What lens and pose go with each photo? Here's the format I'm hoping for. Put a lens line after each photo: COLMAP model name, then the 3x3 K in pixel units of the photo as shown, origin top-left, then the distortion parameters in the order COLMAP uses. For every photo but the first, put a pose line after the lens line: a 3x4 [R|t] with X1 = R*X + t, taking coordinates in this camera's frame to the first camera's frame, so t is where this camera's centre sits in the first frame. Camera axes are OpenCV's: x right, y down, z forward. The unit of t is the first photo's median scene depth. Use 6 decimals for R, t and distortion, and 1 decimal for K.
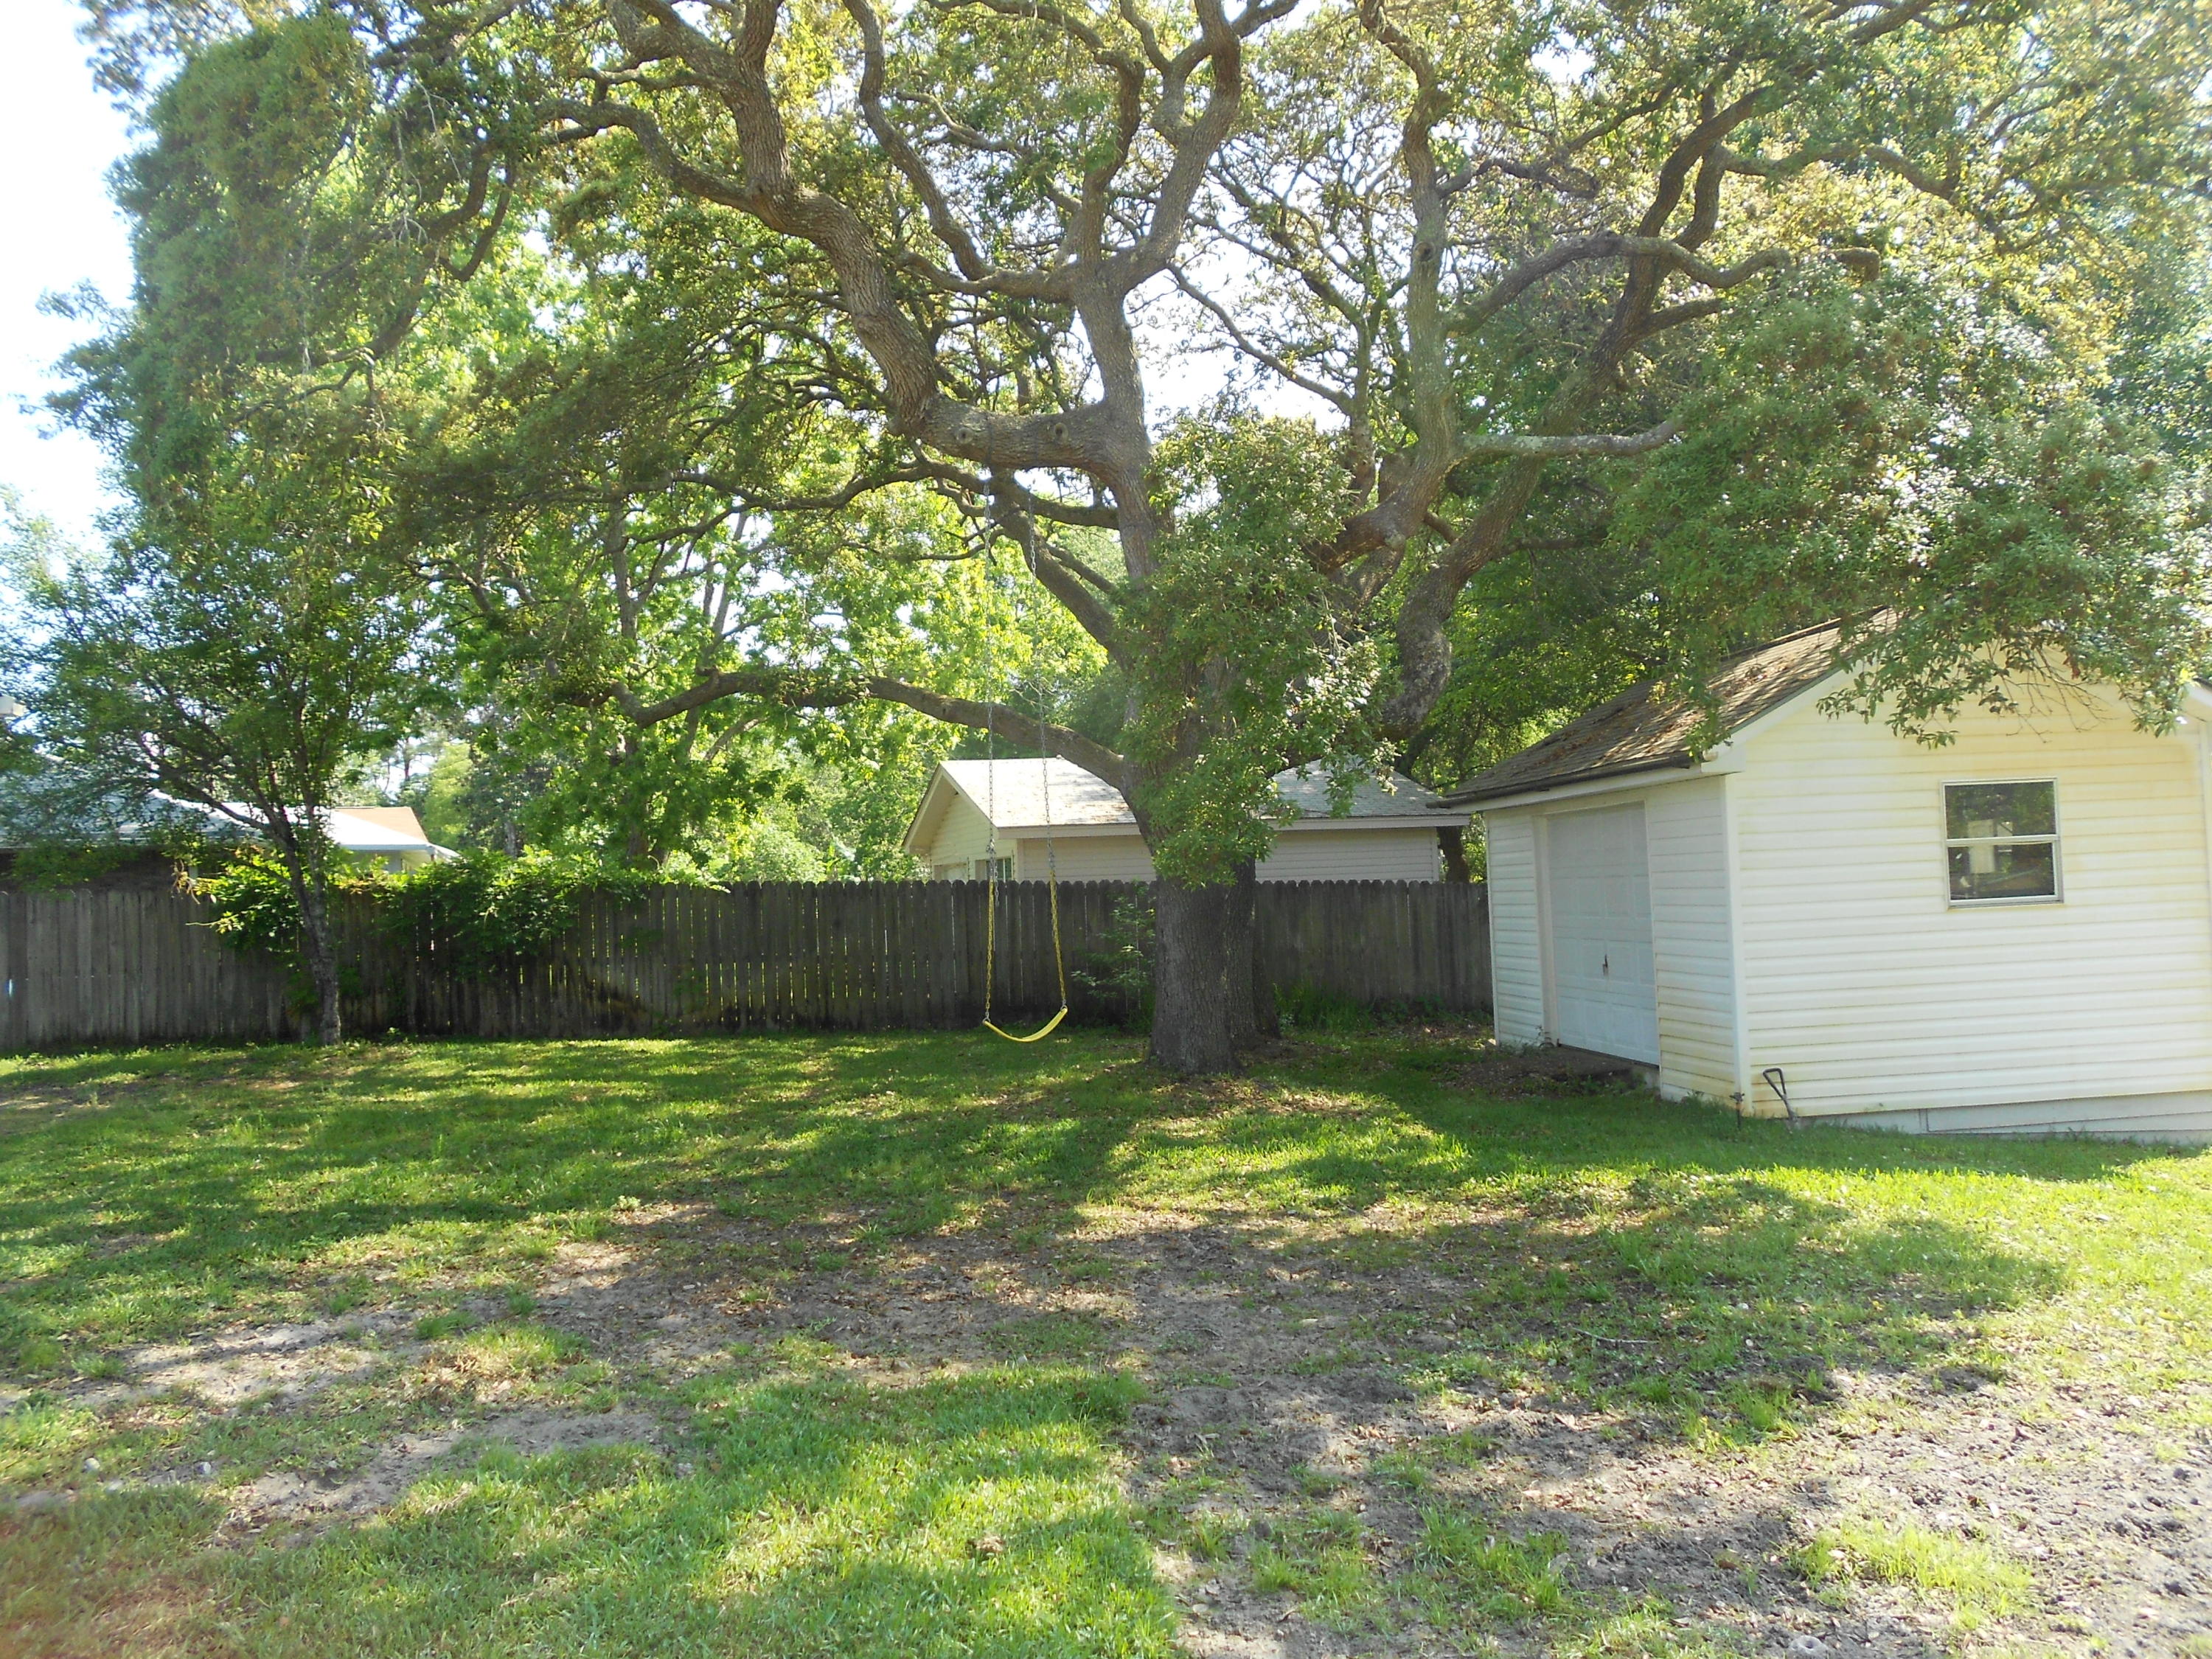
lens RADIAL K [[1671.3, 0, 1086.6], [0, 1671.3, 841.5], [0, 0, 1]] dist [-0.013185, 0.002131]
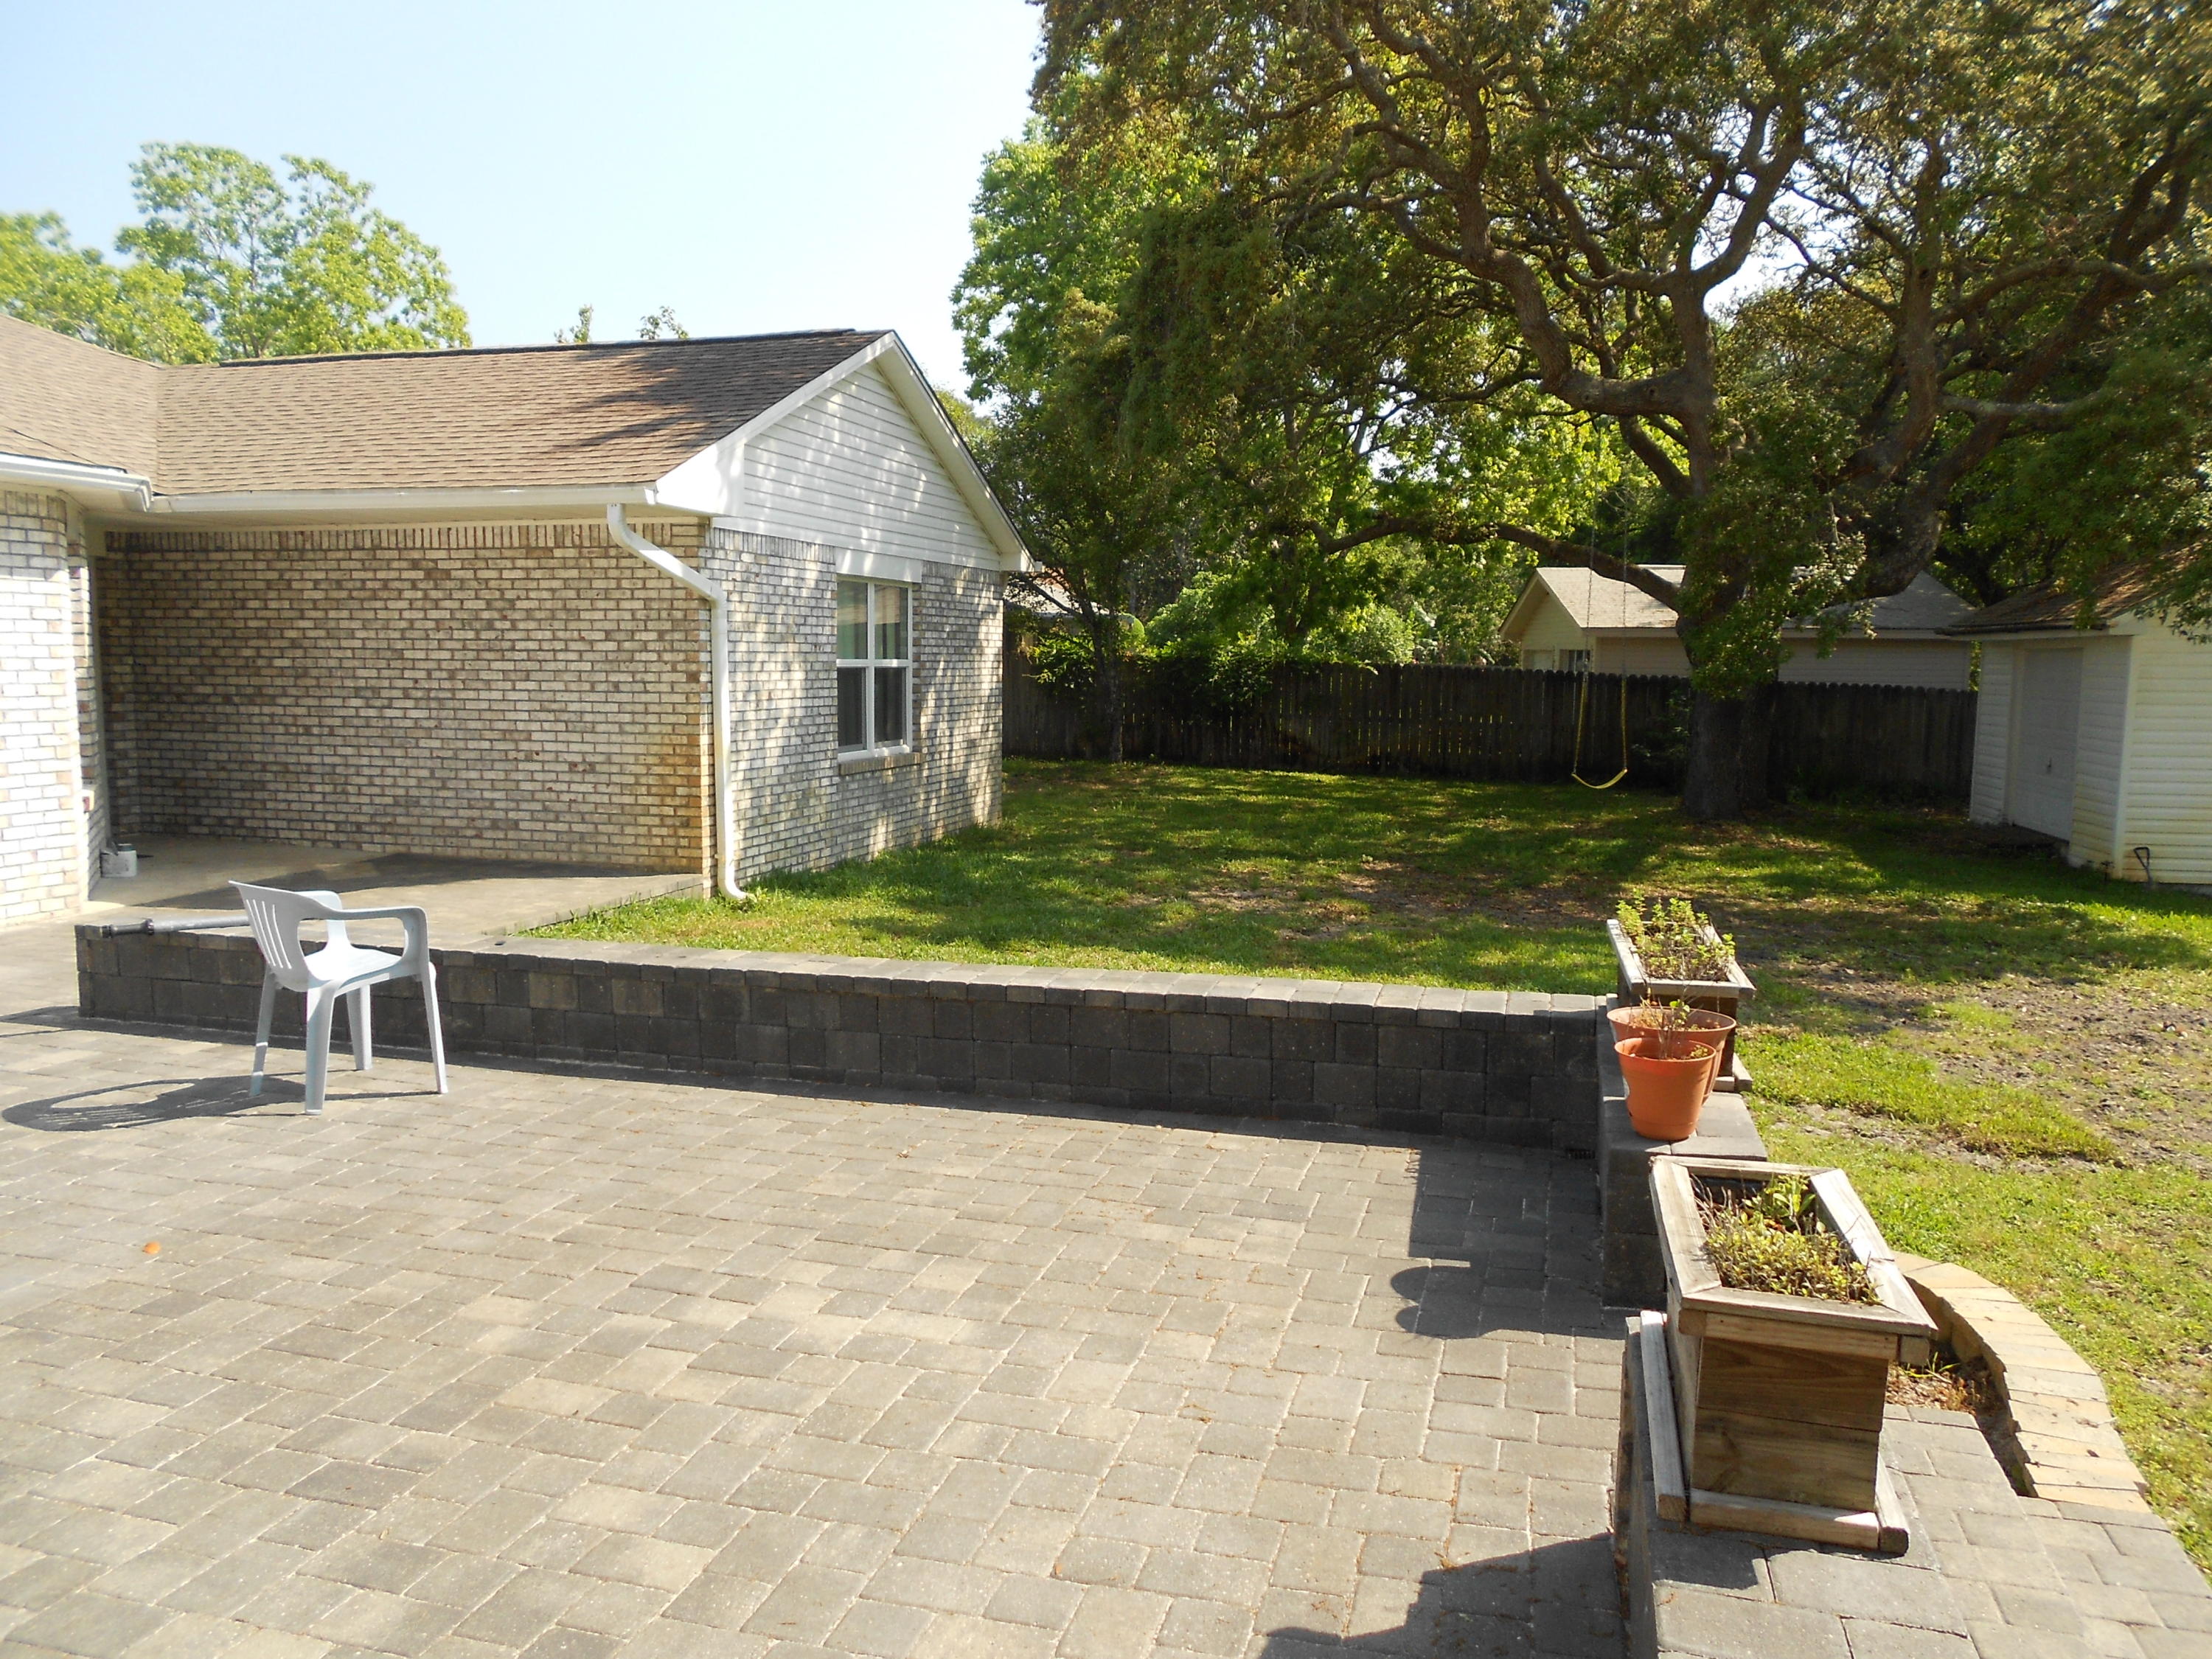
lens RADIAL K [[1671.3, 0, 1104.5], [0, 1671.3, 851.9], [0, 0, 1]] dist [-0.013185, 0.002131]
pose [[0.948601, 0.082704, -0.305477, 0.009044], [-0.034712, 0.986616, 0.159321, -0.053559], [0.314565, -0.140528, 0.938776, -0.597215]]
